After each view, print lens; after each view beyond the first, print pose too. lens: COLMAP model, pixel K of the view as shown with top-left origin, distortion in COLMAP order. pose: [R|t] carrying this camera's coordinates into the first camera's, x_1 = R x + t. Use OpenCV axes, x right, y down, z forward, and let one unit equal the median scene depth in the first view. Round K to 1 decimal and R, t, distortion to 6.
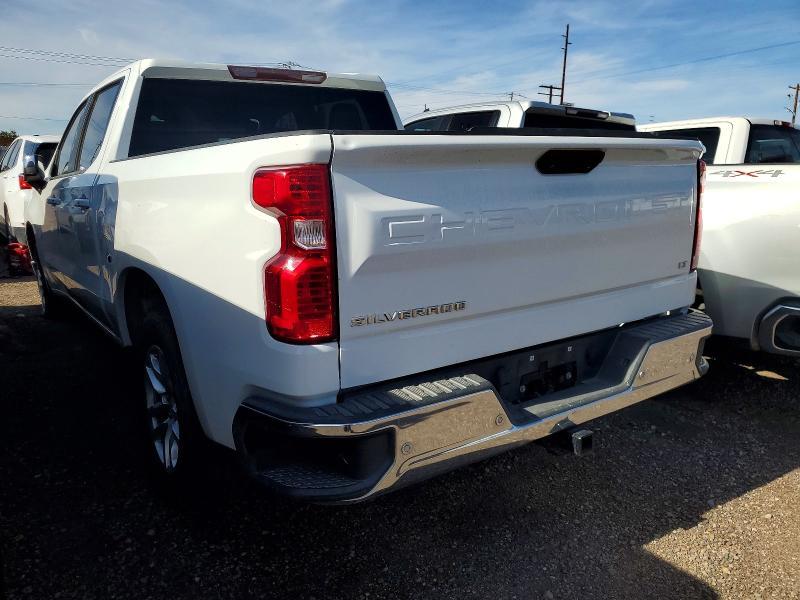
lens RADIAL K [[632.3, 0, 401.1], [0, 632.3, 299.2], [0, 0, 1]] dist [0.063123, -0.029971]
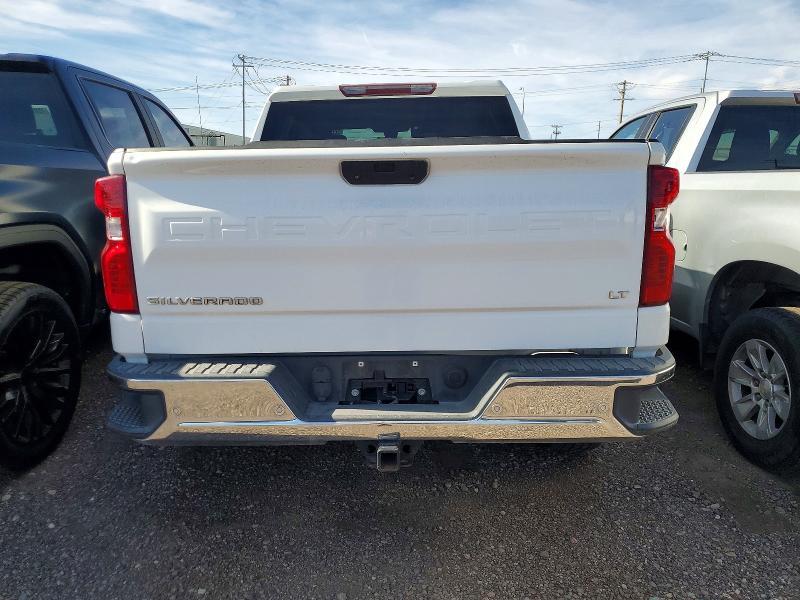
lens RADIAL K [[632.3, 0, 400.7], [0, 632.3, 303.1], [0, 0, 1]] dist [0.063123, -0.029971]
pose [[0.819531, 0.118278, -0.560695, 0.930616], [-0.115805, 0.992462, 0.040095, -0.060027], [0.561211, 0.032072, 0.827051, 0.217189]]
